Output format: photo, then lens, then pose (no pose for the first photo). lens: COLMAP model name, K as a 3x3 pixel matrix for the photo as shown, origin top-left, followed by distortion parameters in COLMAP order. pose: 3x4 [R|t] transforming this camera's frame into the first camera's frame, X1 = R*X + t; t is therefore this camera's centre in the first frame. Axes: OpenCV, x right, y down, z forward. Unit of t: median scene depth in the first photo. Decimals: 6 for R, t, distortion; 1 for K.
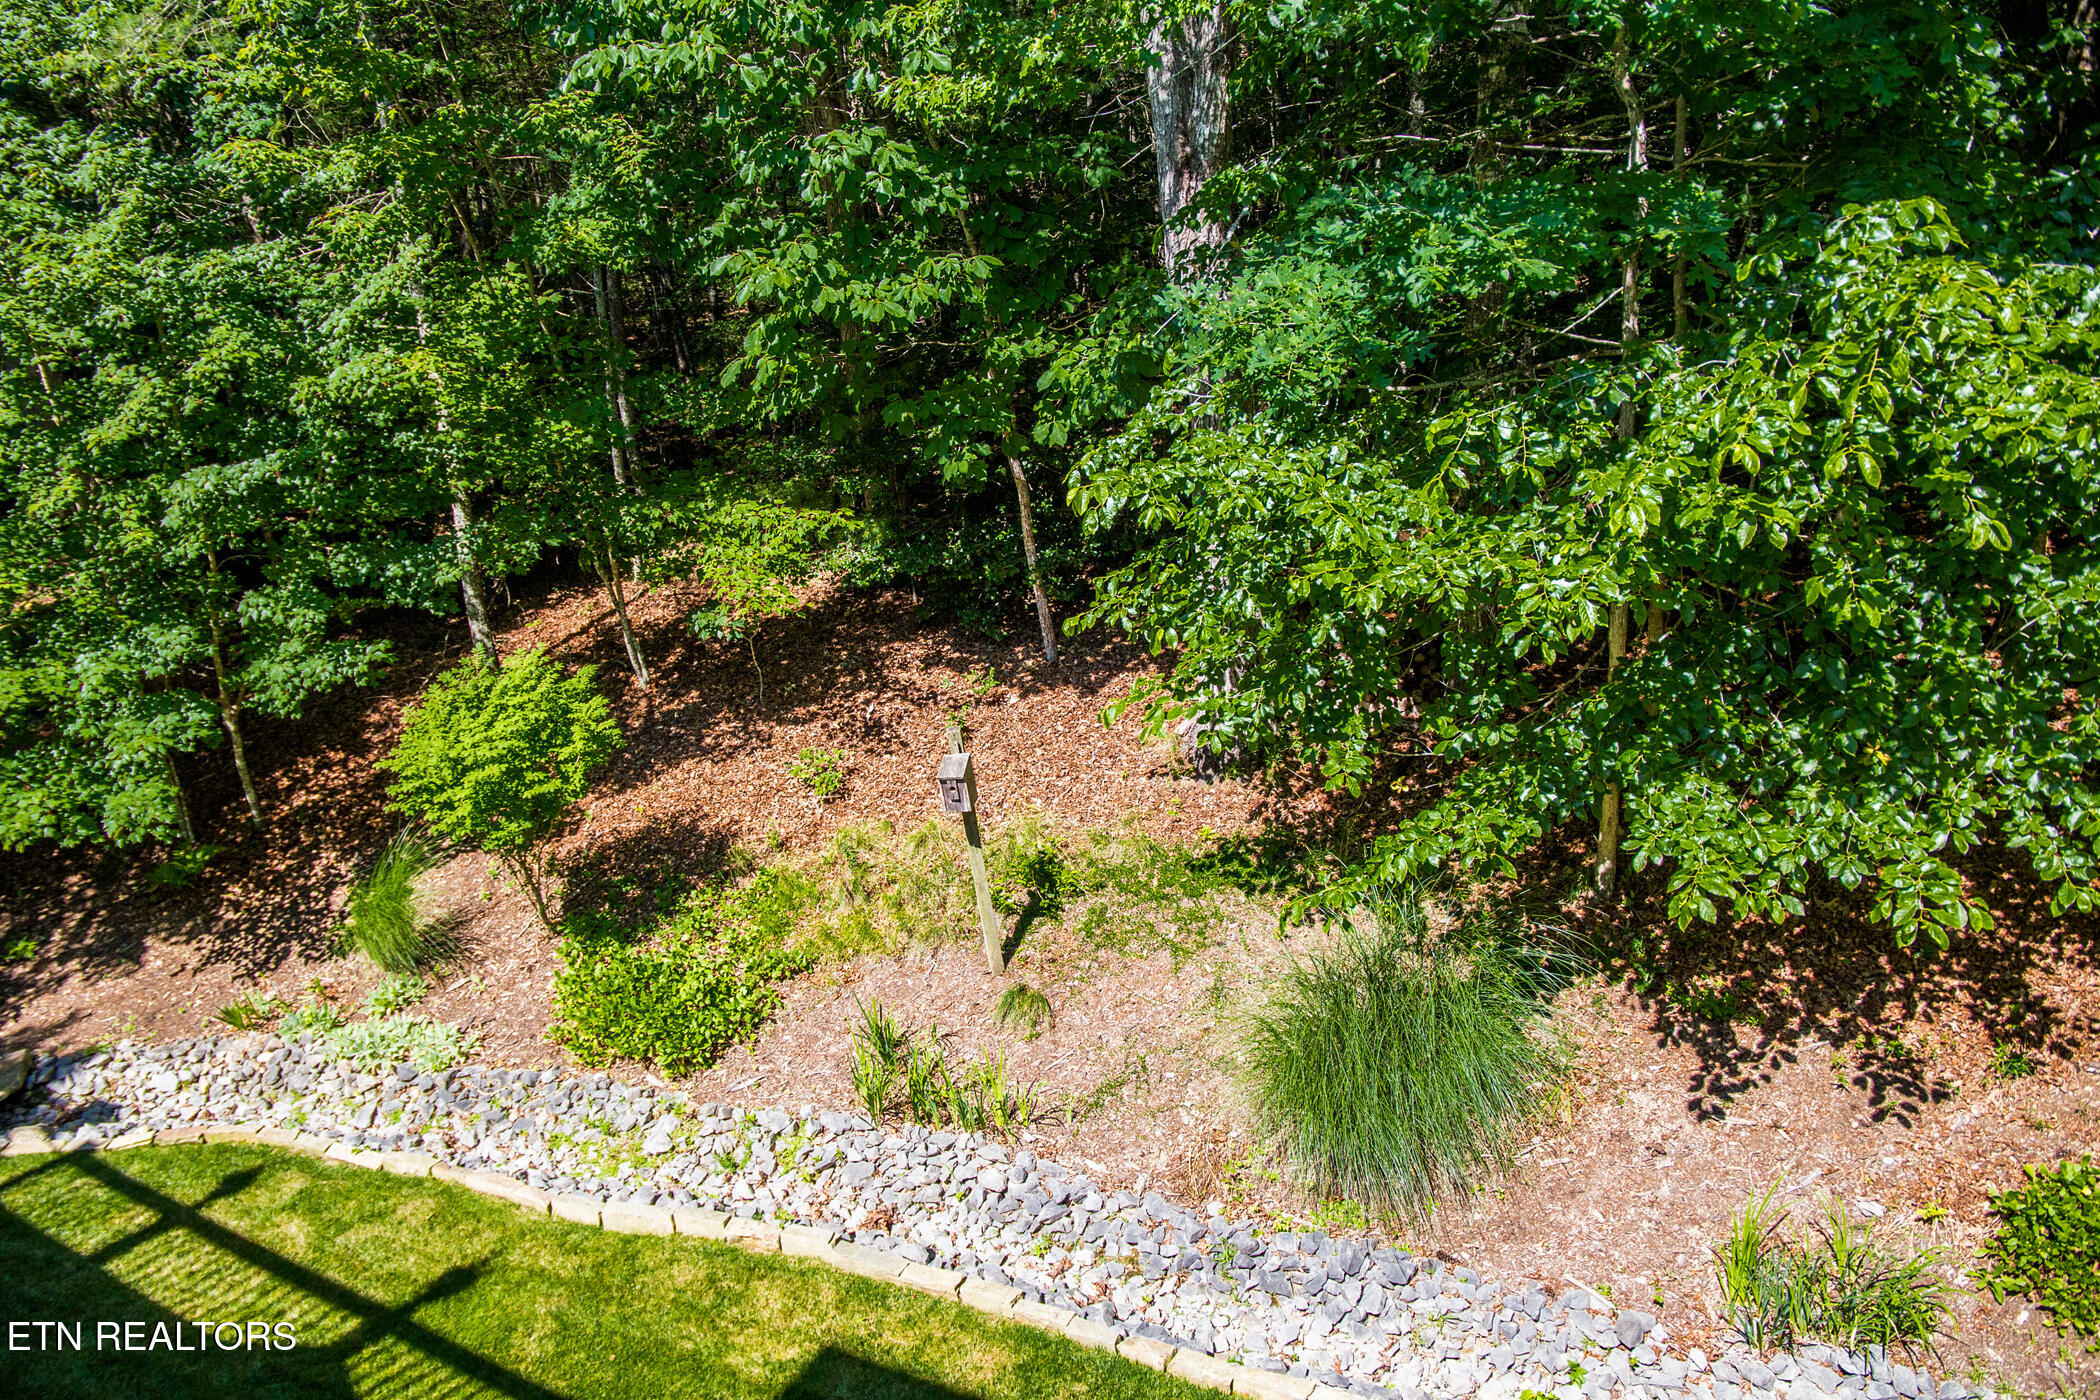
lens RADIAL K [[1489.5, 0, 1050.0], [0, 1489.5, 700.0], [0, 0, 1]] dist [-0.115853, 0.099915]
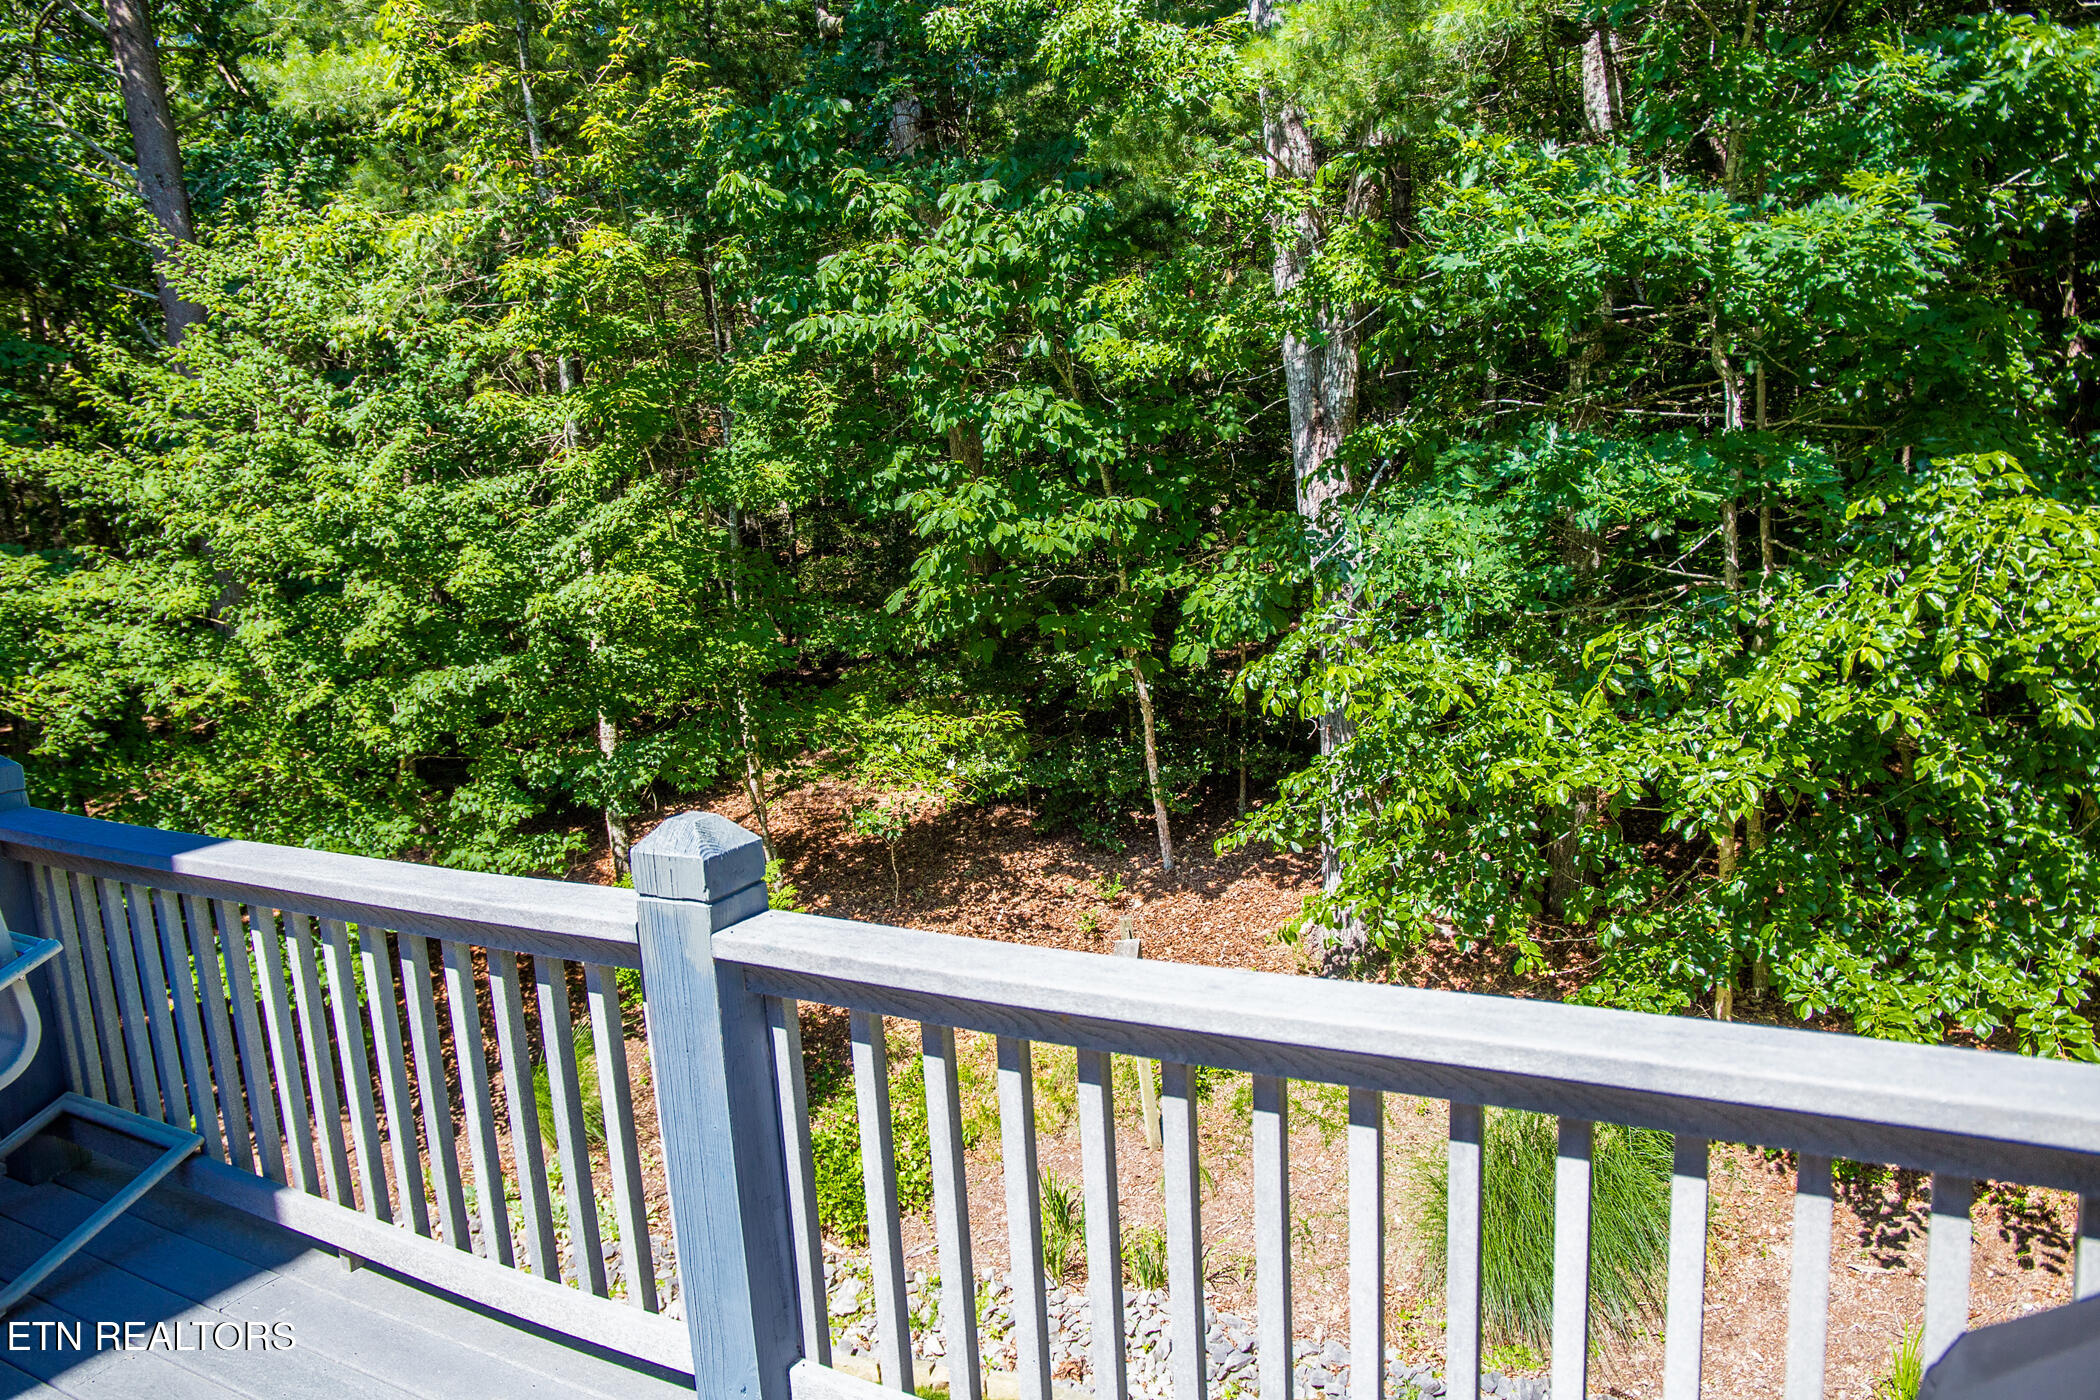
lens RADIAL K [[1489.5, 0, 1050.0], [0, 1489.5, 700.0], [0, 0, 1]] dist [-0.115853, 0.099915]
pose [[0.999936, 0.010418, -0.004307, -0.110716], [-0.010981, 0.986601, -0.162782, 0.038962], [0.002554, 0.162819, 0.986653, -0.104121]]
